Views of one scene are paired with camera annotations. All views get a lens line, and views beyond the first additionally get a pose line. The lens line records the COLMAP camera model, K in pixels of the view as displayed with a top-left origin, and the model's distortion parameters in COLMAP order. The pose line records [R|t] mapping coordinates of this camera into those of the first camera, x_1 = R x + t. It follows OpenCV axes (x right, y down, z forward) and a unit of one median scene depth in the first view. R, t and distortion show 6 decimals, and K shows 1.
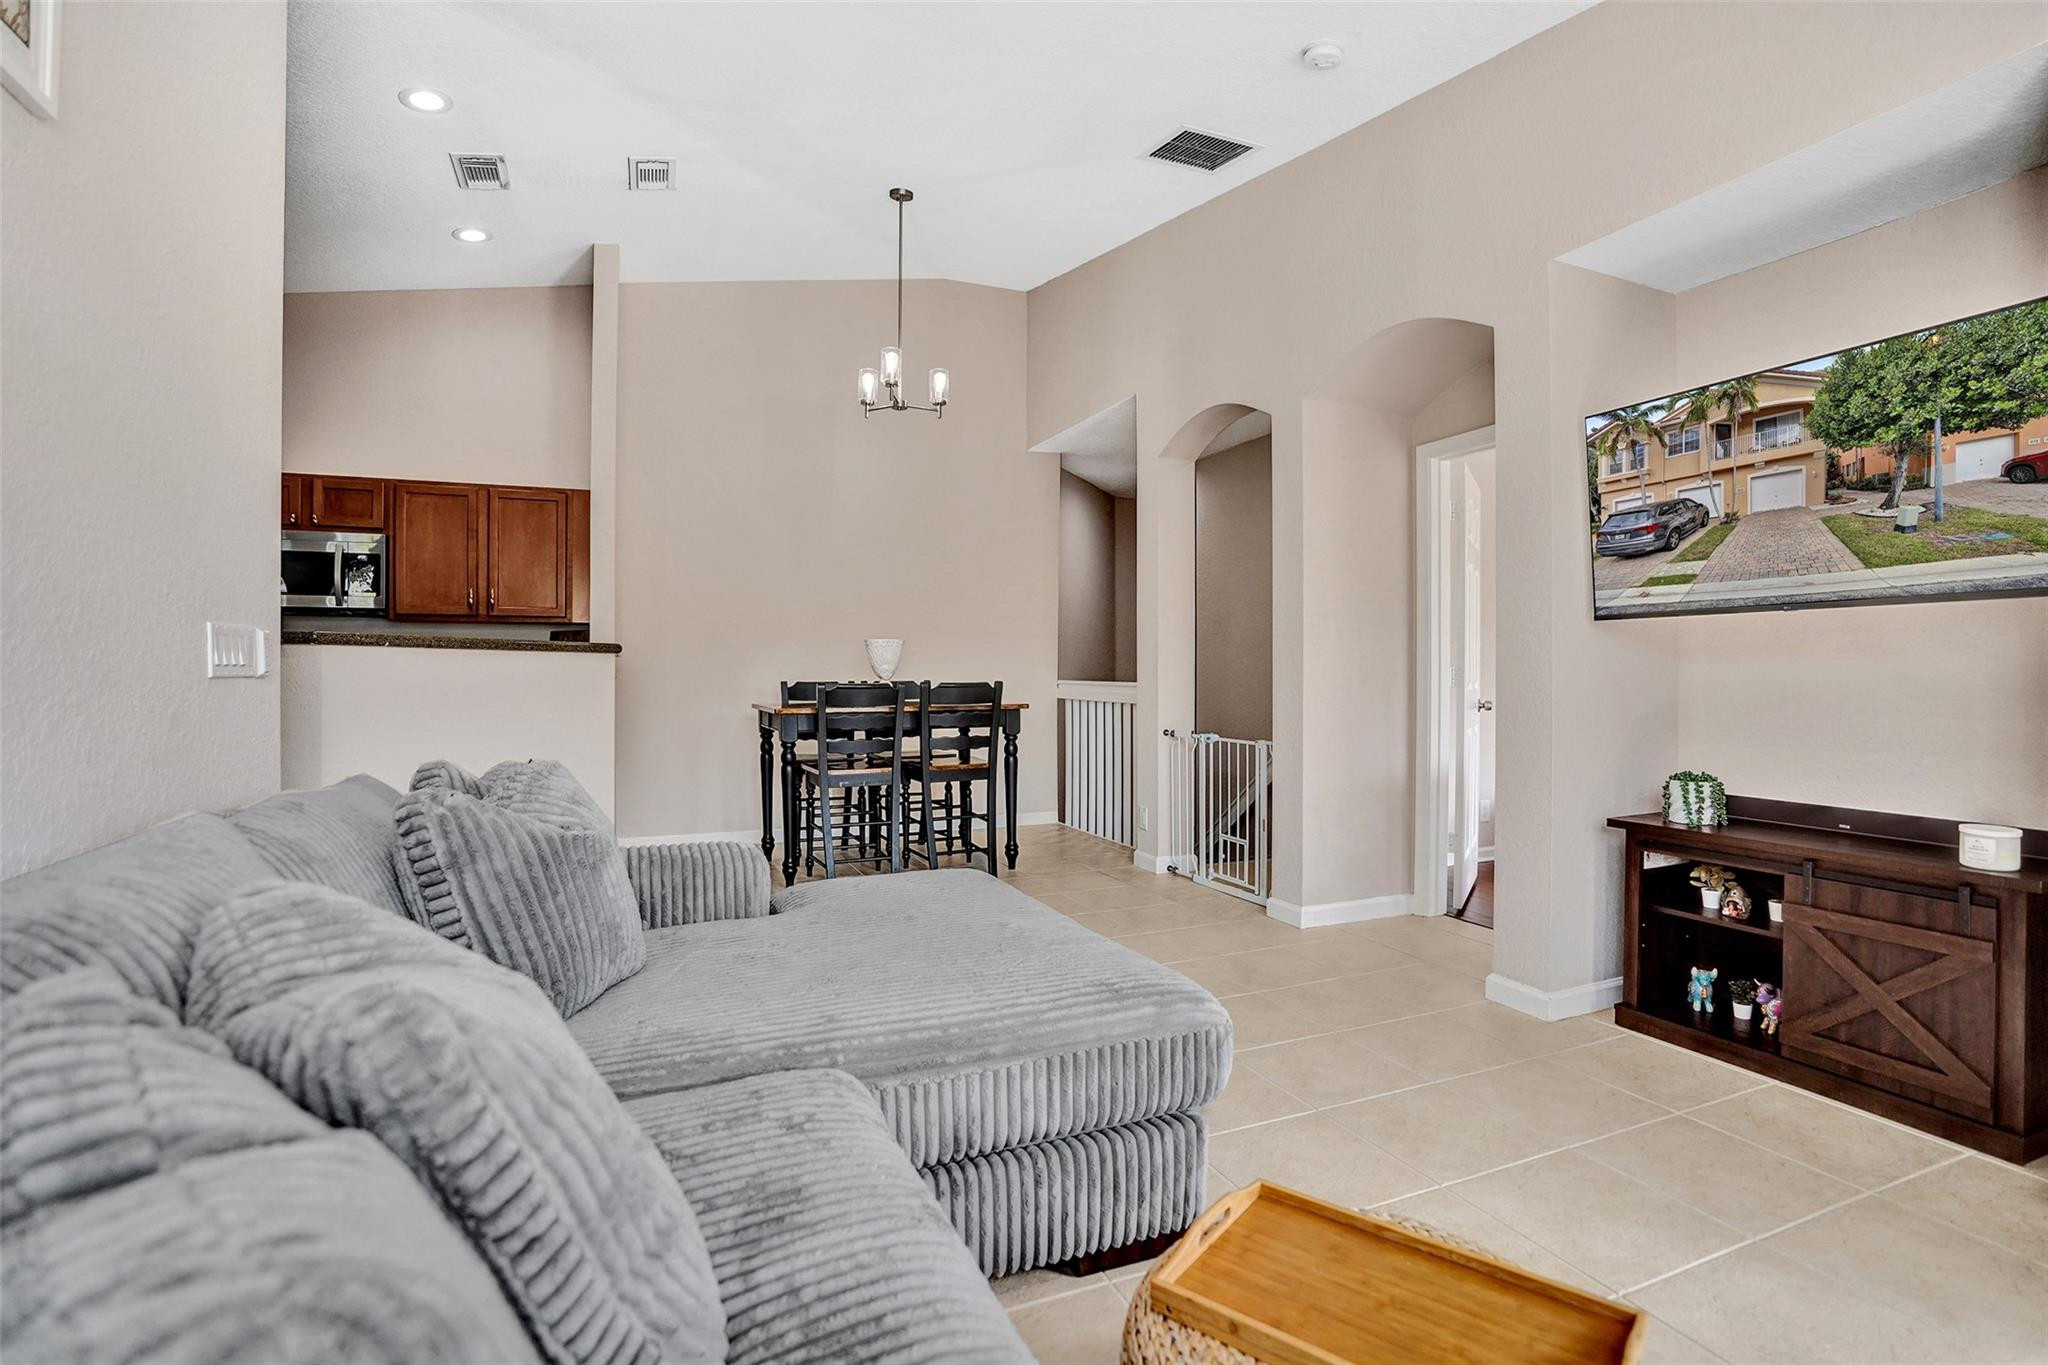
lens RADIAL K [[949.2, 0, 1024.0], [0, 949.2, 682.5], [0, 0, 1]] dist [-0.075559, 0.027757]
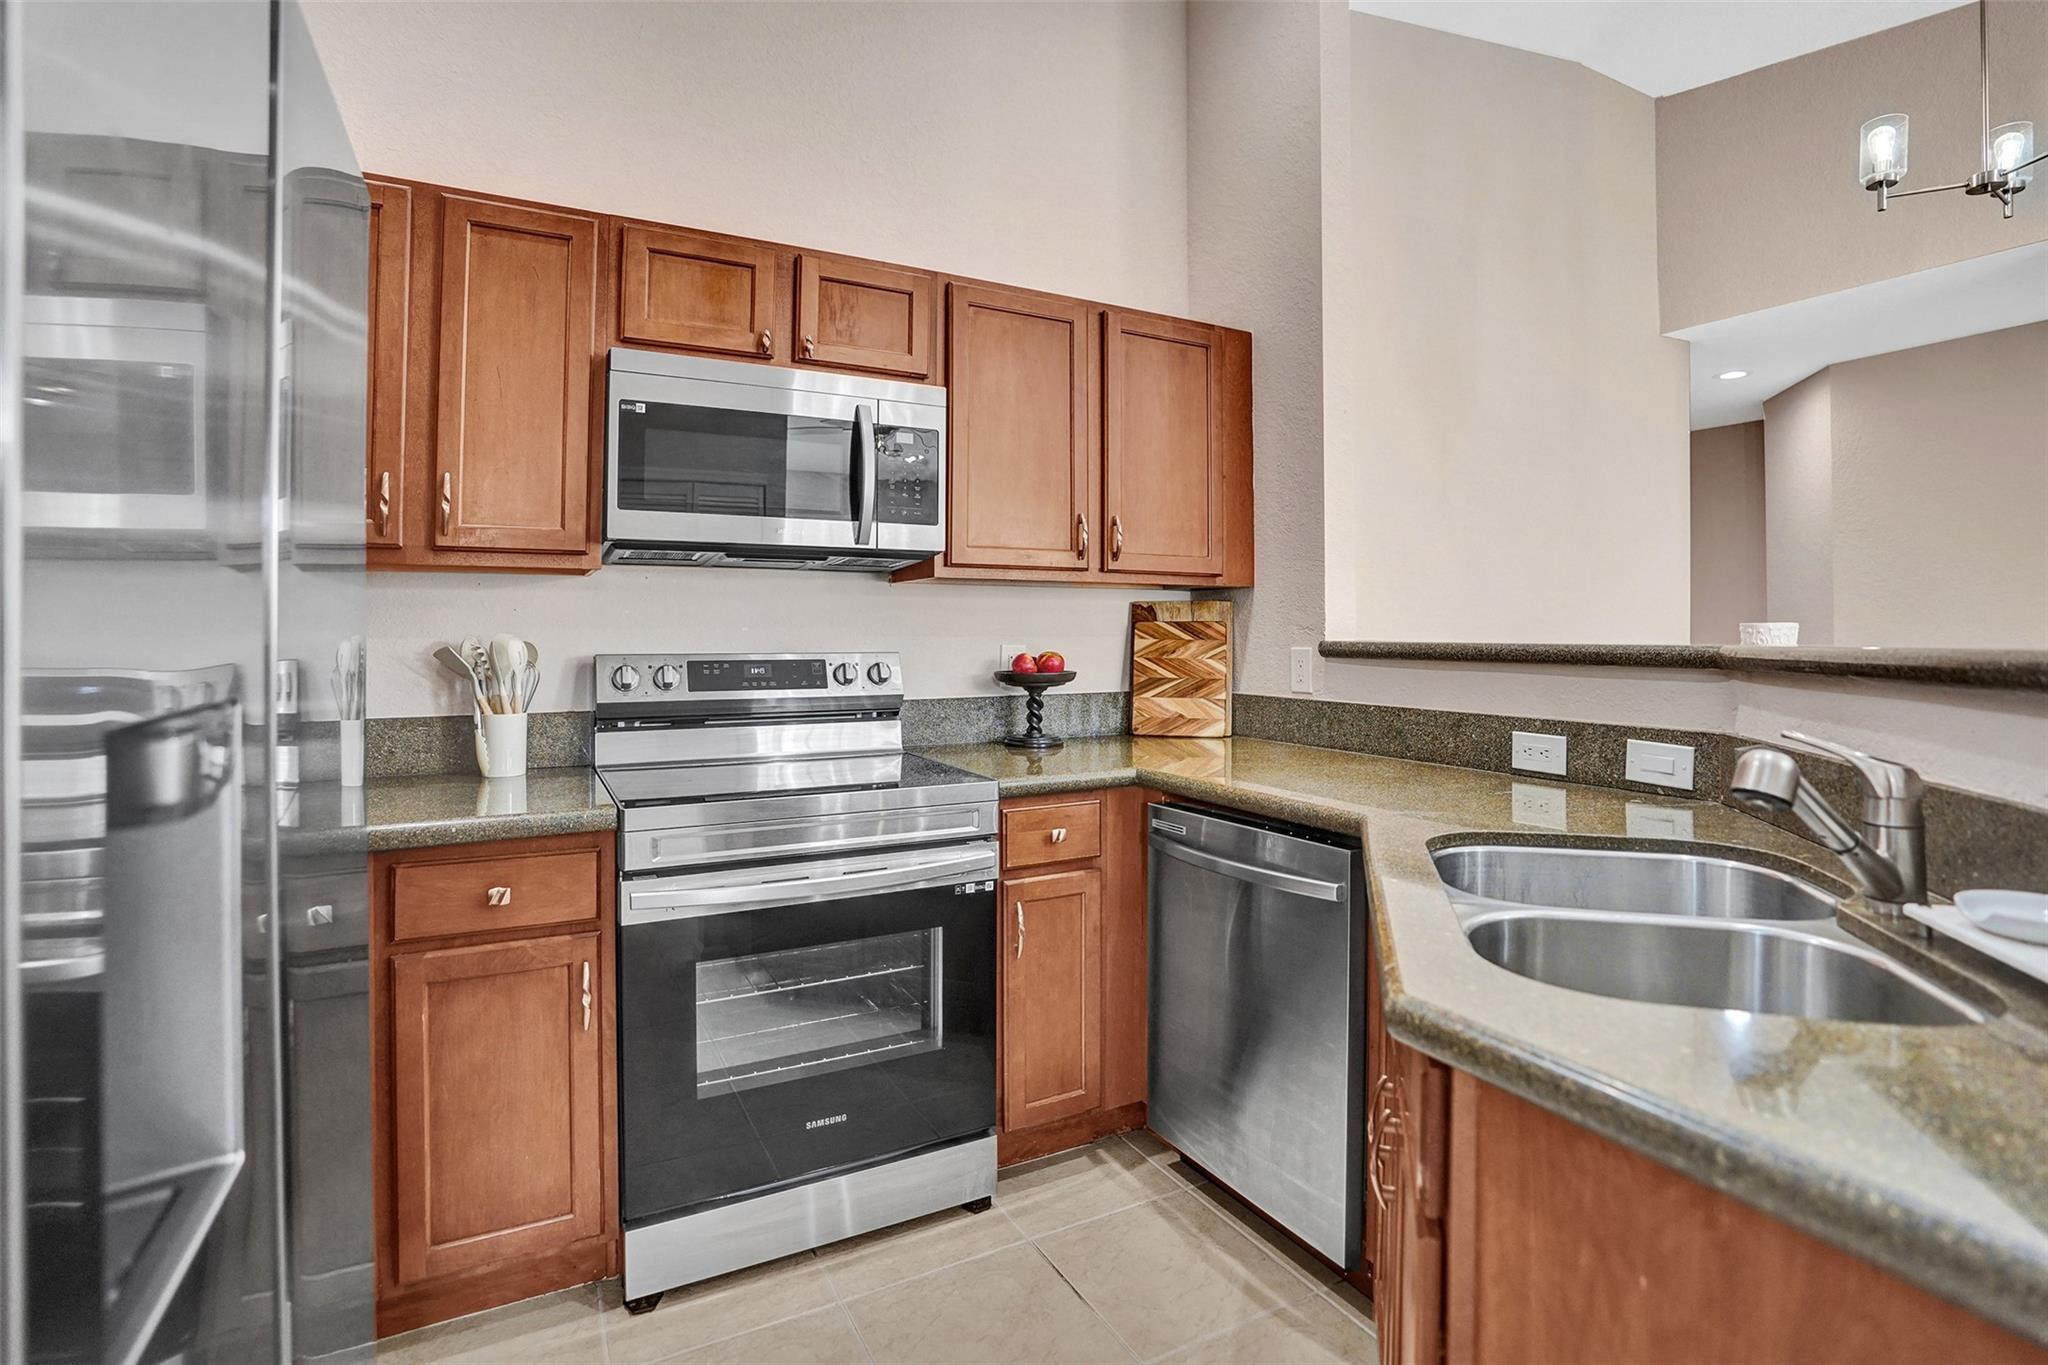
lens RADIAL K [[945.7, 0, 1024.8], [0, 945.7, 632.0], [0, 0, 1]] dist [-0.072670, 0.026749]
pose [[0.997349, 0.000197, 0.072771, -1.247748], [0.001261, 0.999799, -0.019985, -0.054750], [-0.072760, 0.020024, 0.997148, 0.970975]]
